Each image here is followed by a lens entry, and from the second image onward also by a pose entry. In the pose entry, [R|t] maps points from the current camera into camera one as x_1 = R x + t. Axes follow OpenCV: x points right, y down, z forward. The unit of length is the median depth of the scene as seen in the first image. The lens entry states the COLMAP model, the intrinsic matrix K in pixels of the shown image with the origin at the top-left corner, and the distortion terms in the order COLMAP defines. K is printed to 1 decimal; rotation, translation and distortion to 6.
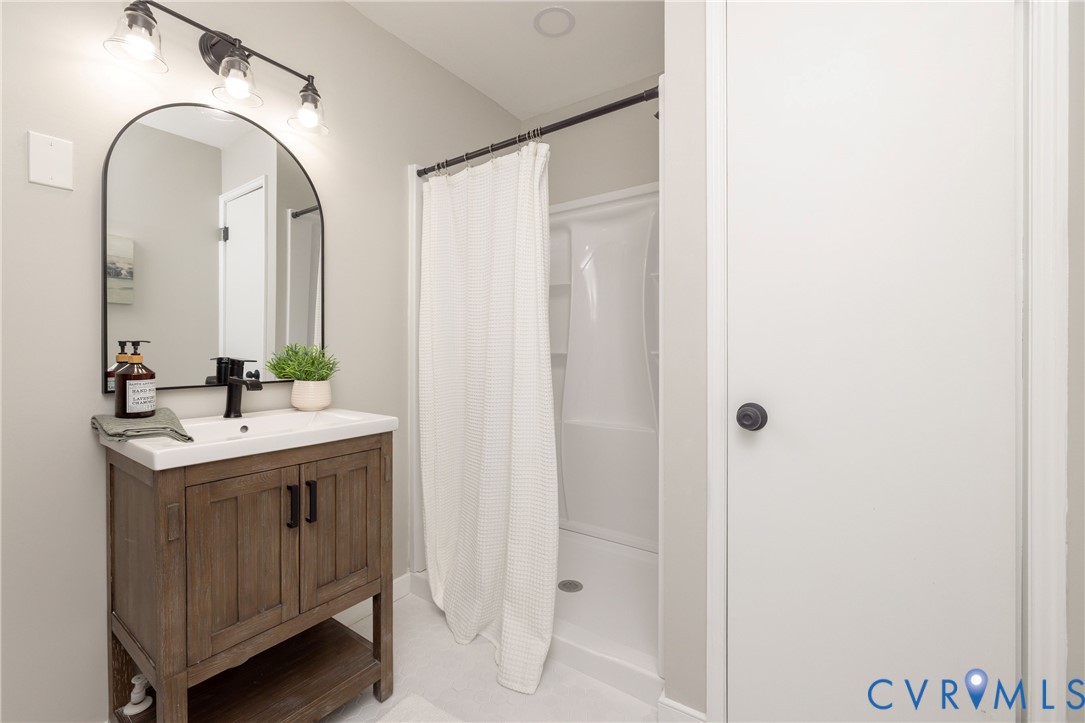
lens RADIAL K [[469.4, 0, 547.3], [0, 469.4, 356.1], [0, 0, 1]] dist [0.002186, -0.000421]
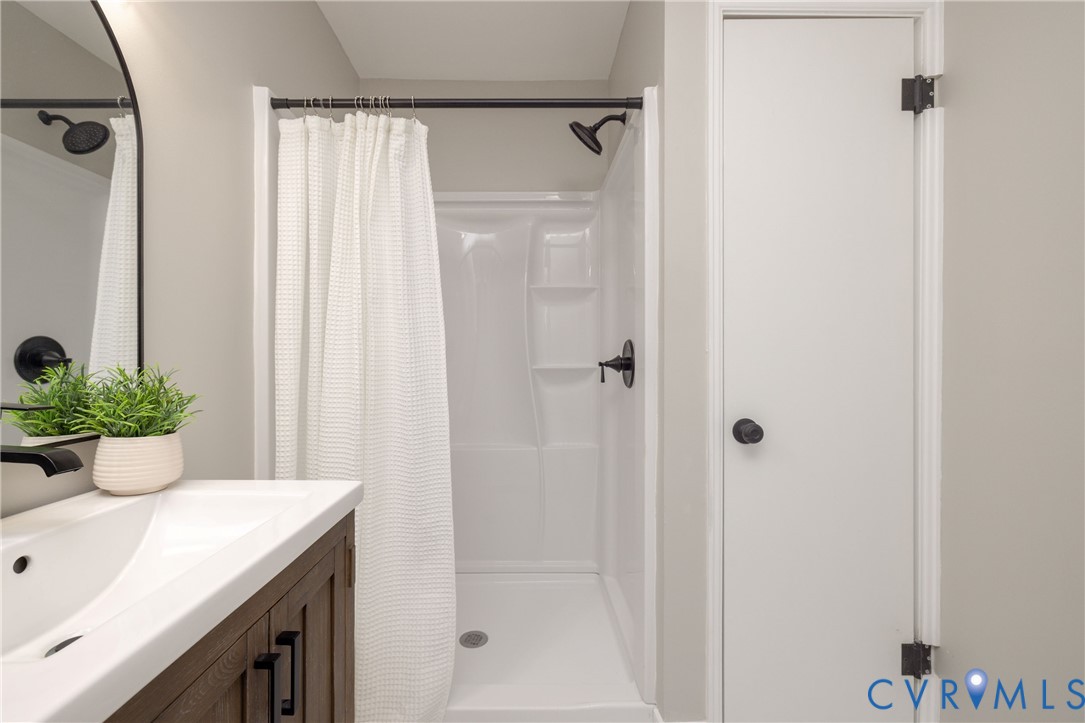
lens RADIAL K [[438.9, 0, 540.4], [0, 438.9, 360.3], [0, 0, 1]] dist [-0.002796, 0.000207]
pose [[0.815395, -0.002057, 0.578901, -0.340828], [0.002810, 0.999996, -0.000404, -0.022566], [-0.578898, 0.001956, 0.815397, 0.282433]]
